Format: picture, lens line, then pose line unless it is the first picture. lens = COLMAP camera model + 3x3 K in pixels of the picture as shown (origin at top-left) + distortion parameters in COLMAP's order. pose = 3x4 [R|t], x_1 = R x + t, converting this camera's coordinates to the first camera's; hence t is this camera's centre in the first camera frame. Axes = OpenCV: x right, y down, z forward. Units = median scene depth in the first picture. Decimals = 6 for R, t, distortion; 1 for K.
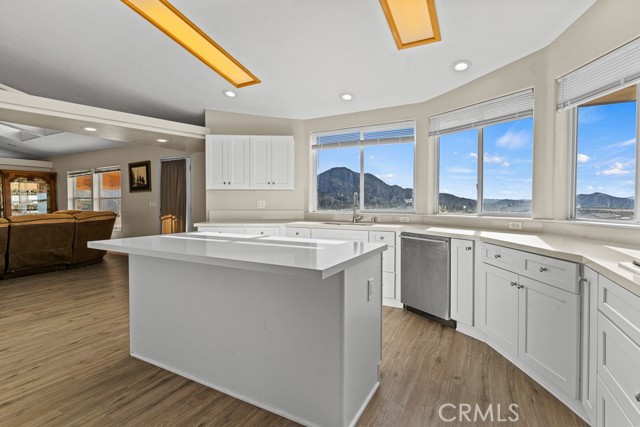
lens RADIAL K [[304.9, 0, 320.0], [0, 304.9, 213.5], [0, 0, 1]] dist [-0.008375, -0.000755]
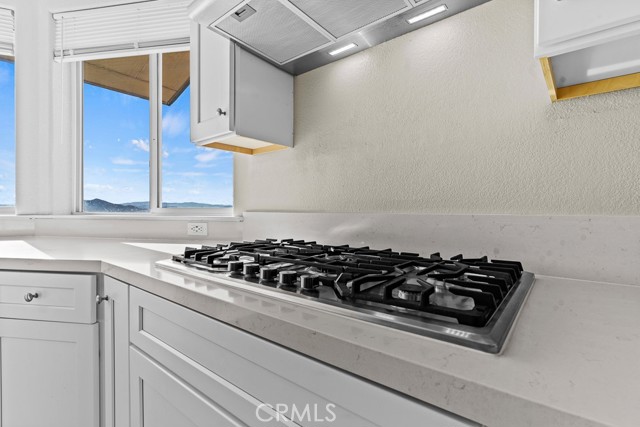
lens RADIAL K [[304.9, 0, 320.0], [0, 304.9, 213.5], [0, 0, 1]] dist [-0.008375, -0.000755]
pose [[0.194716, -0.003044, 0.980855, 0.253410], [0.032328, 0.999472, -0.003316, 0.044260], [-0.980327, 0.032355, 0.194711, 0.319286]]
